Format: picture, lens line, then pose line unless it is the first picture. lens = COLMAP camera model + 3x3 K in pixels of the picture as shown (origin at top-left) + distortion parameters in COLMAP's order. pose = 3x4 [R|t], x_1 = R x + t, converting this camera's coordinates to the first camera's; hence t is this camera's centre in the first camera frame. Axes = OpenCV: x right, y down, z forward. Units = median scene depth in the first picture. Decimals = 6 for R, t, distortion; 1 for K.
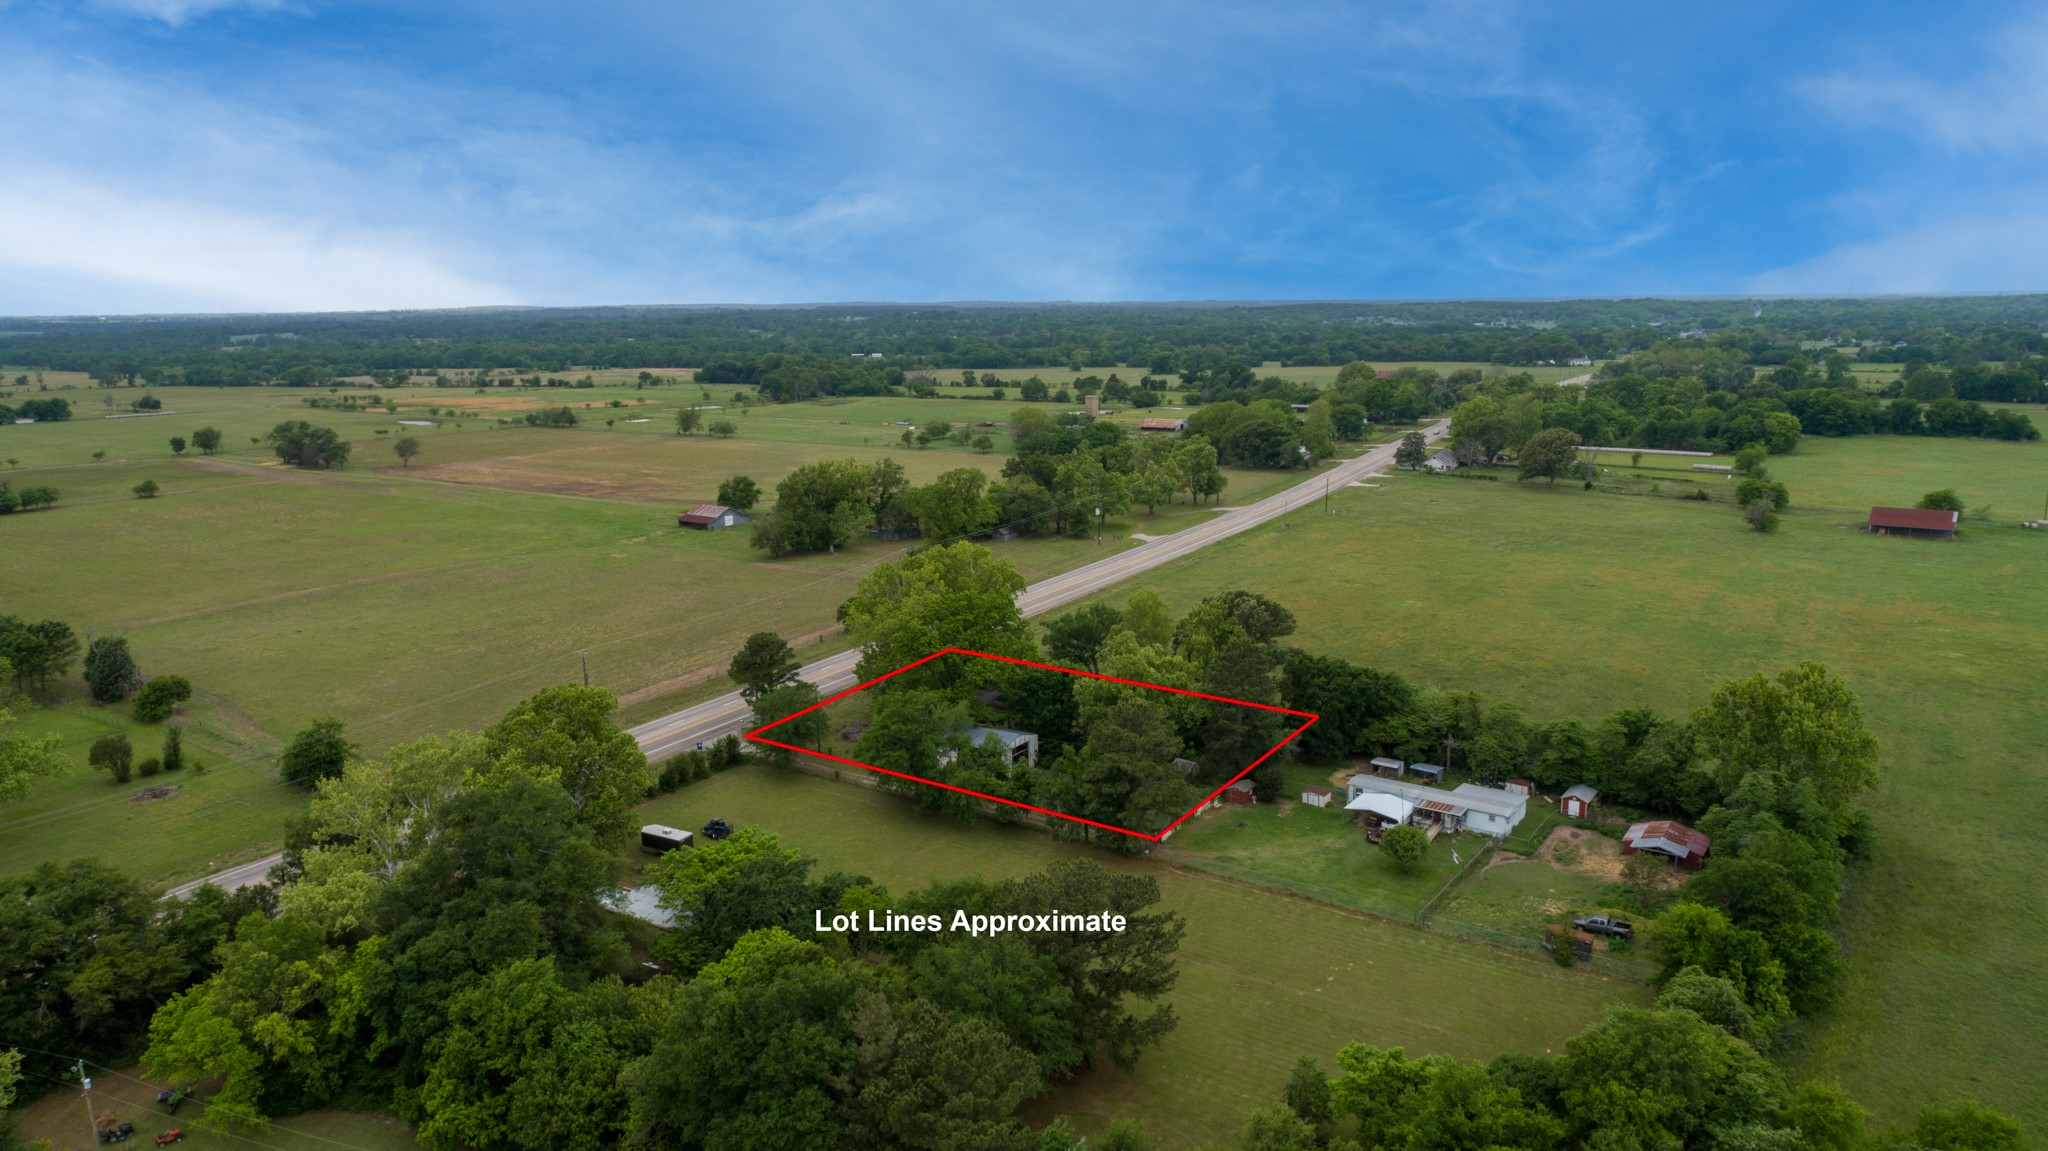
lens RADIAL K [[1384.9, 0, 1021.7], [0, 1384.9, 570.7], [0, 0, 1]] dist [-0.017345, 0.020251]
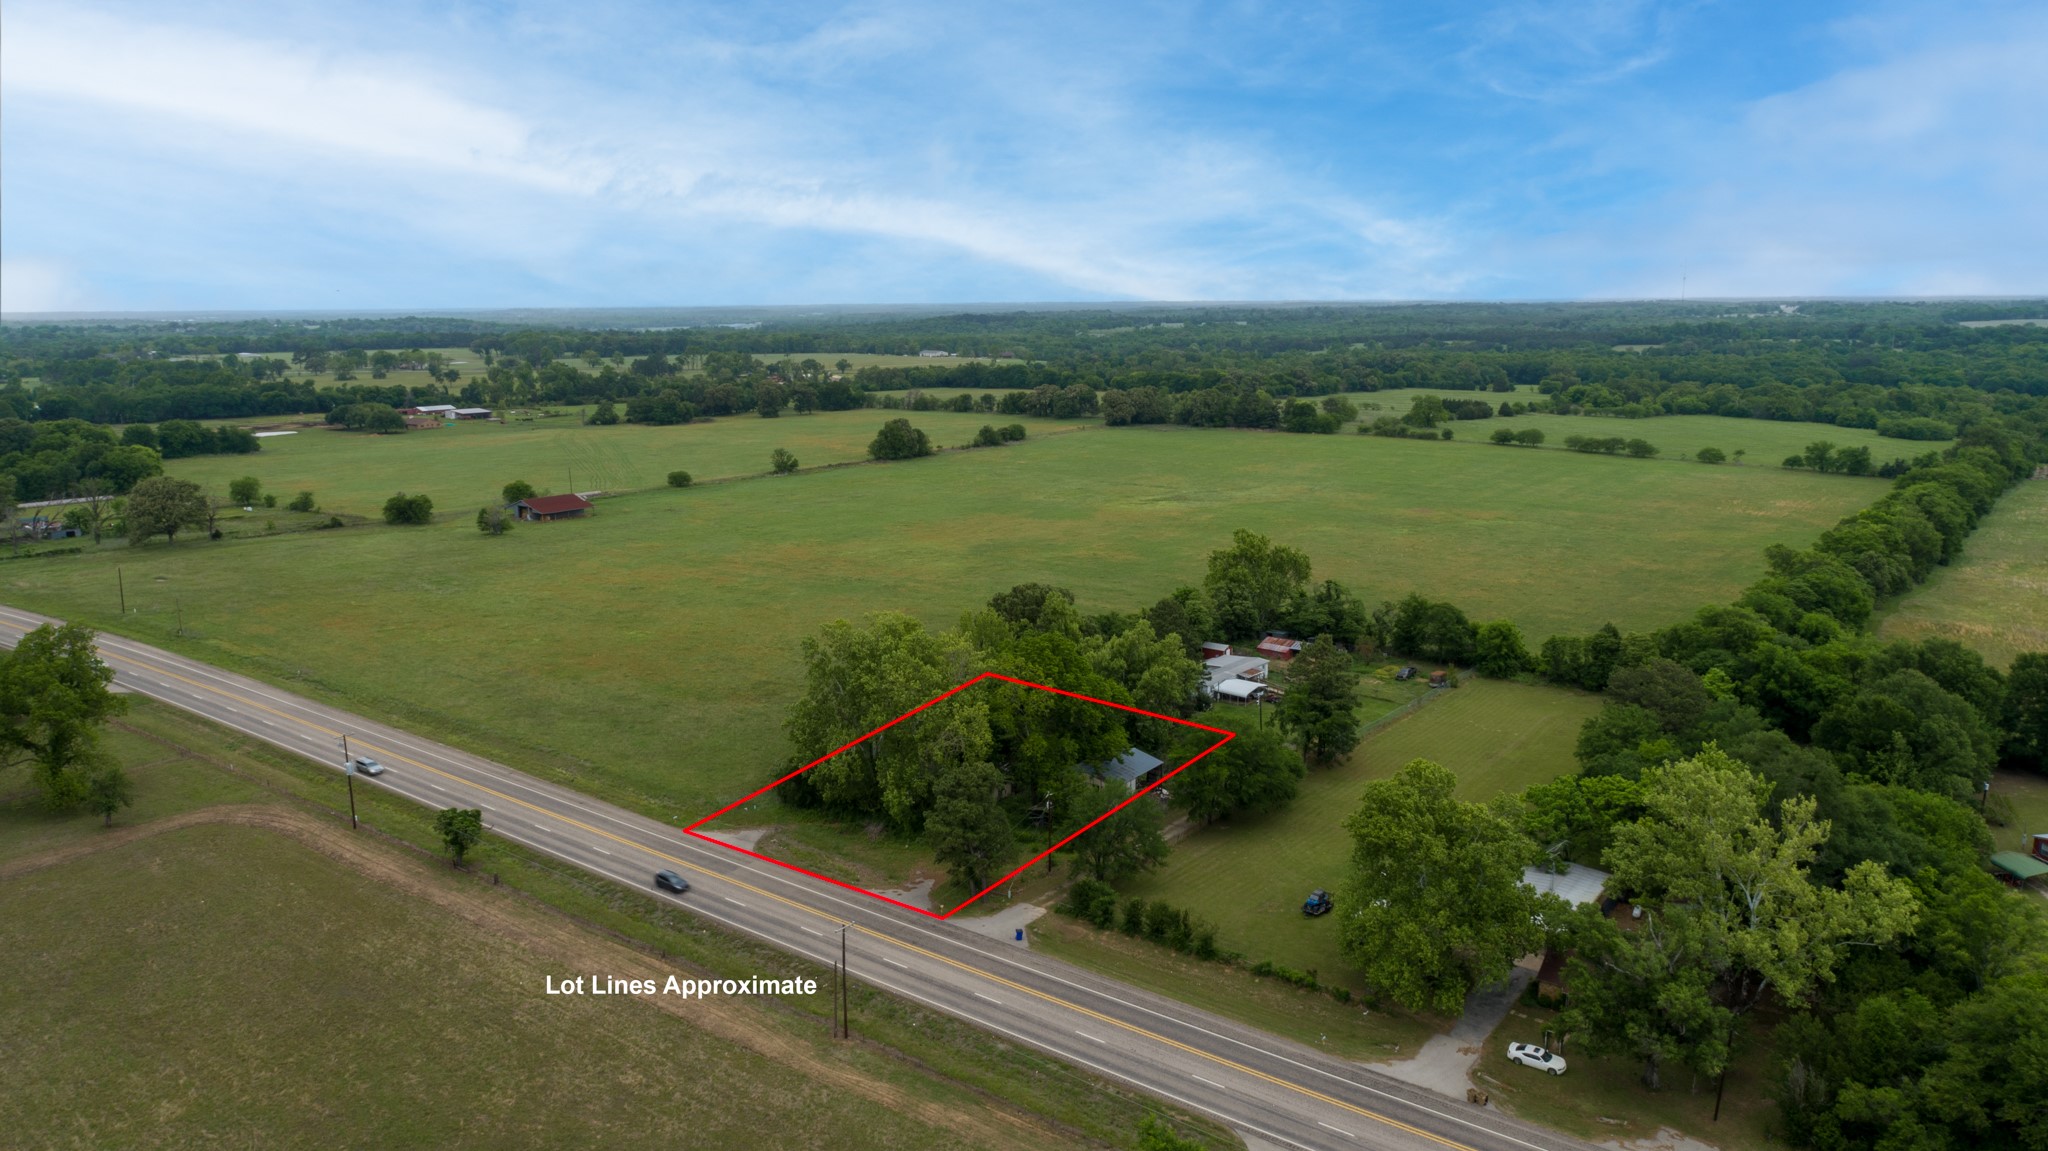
lens RADIAL K [[1384.9, 0, 1021.7], [0, 1384.9, 570.7], [0, 0, 1]] dist [-0.017345, 0.020251]
pose [[0.066199, -0.180389, 0.981365, -0.321727], [0.199651, 0.966028, 0.164102, -0.061994], [-0.977628, 0.185067, 0.099965, 0.315410]]
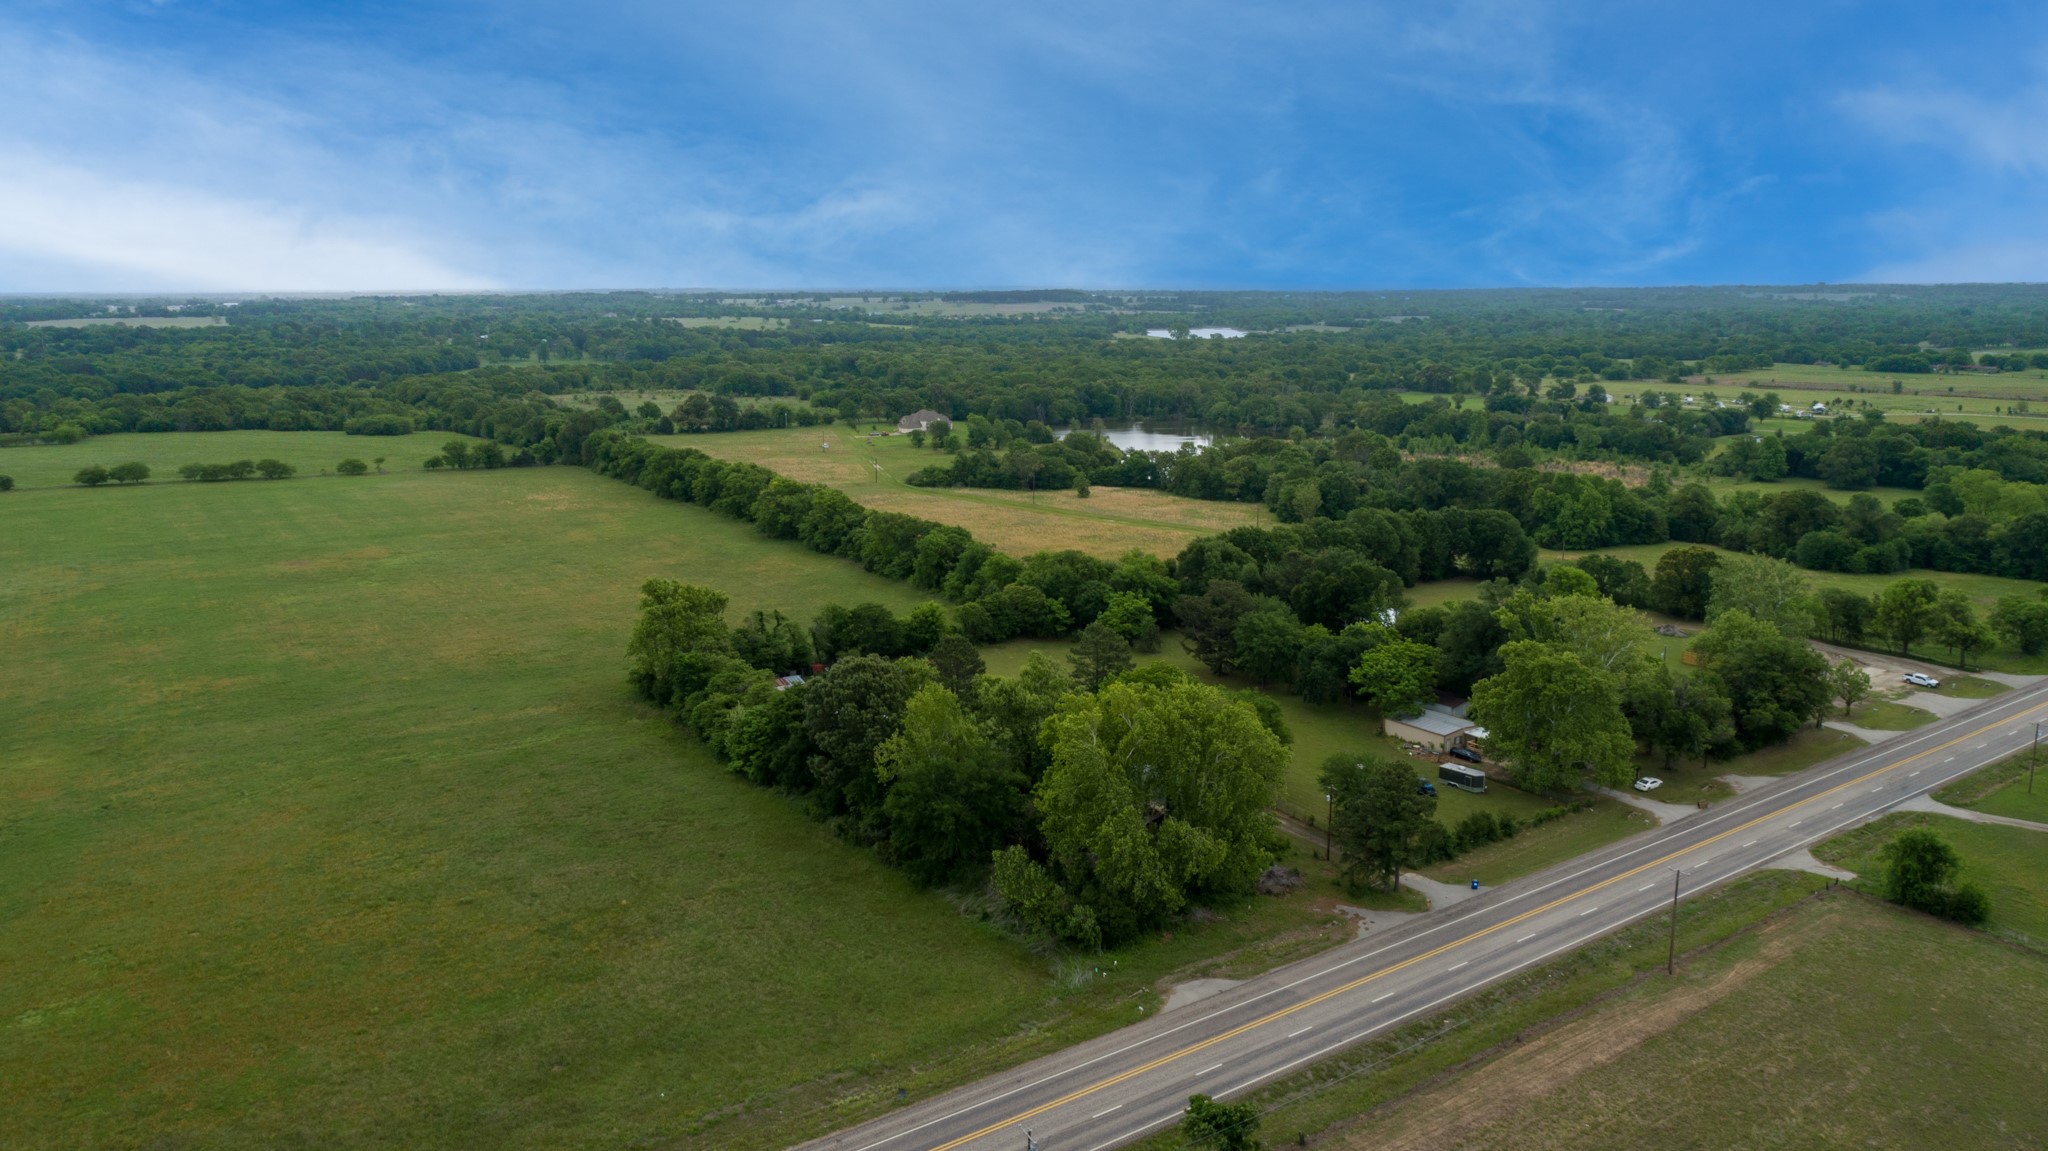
lens RADIAL K [[1435.3, 0, 1024.0], [0, 1435.3, 575.5], [0, 0, 1]] dist [-0.011172, 0.007076]
pose [[-0.930103, -0.057059, 0.362840, -0.101120], [0.086419, 0.926132, 0.367166, -0.132767], [-0.356988, 0.372859, -0.856467, 0.618868]]
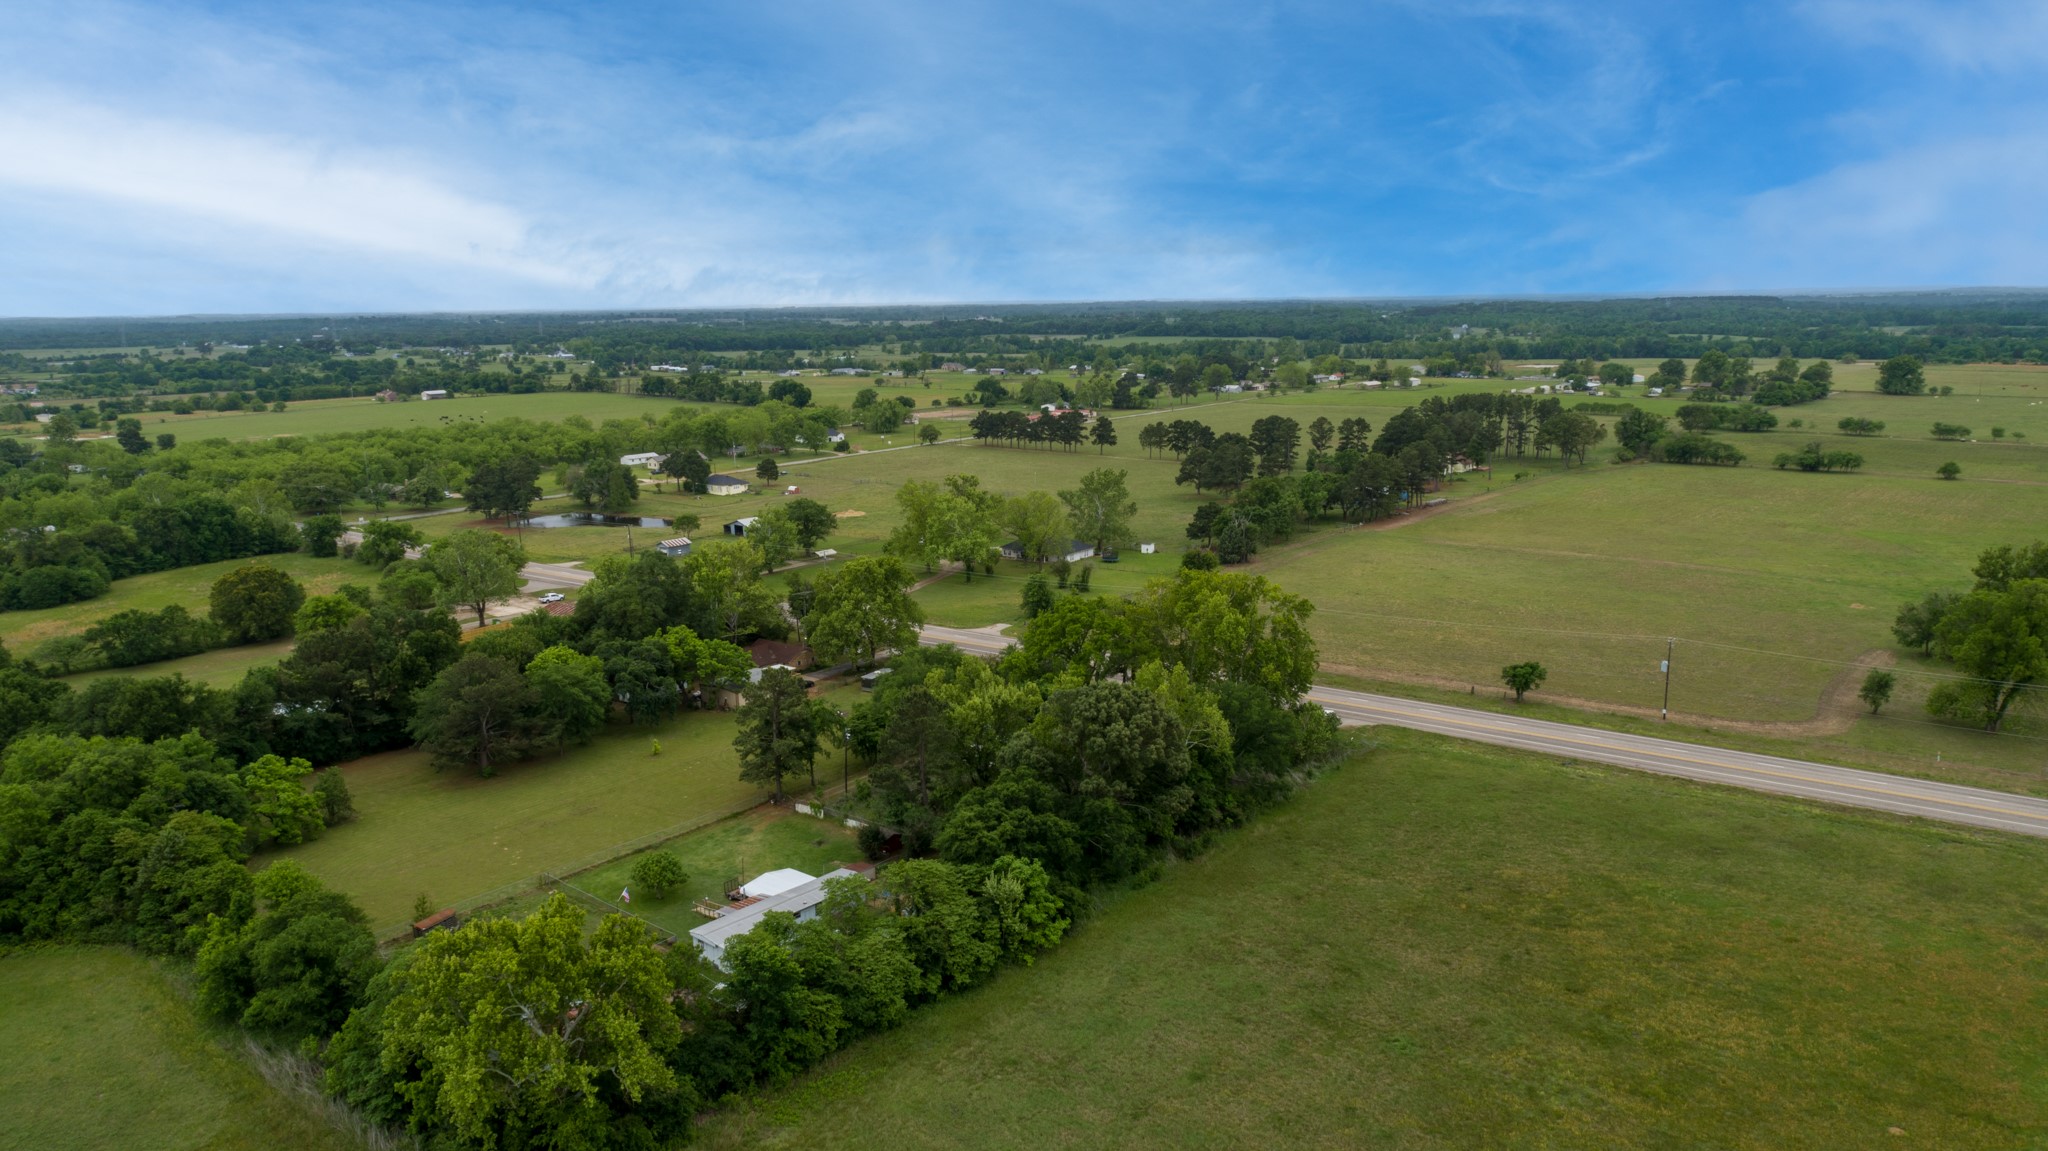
lens RADIAL K [[1384.9, 0, 1021.7], [0, 1384.9, 570.7], [0, 0, 1]] dist [-0.017345, 0.020251]
pose [[-0.092863, 0.205498, -0.974242, 0.317349], [-0.175854, 0.959703, 0.219194, -0.073292], [0.980026, 0.191680, -0.052983, 0.346946]]
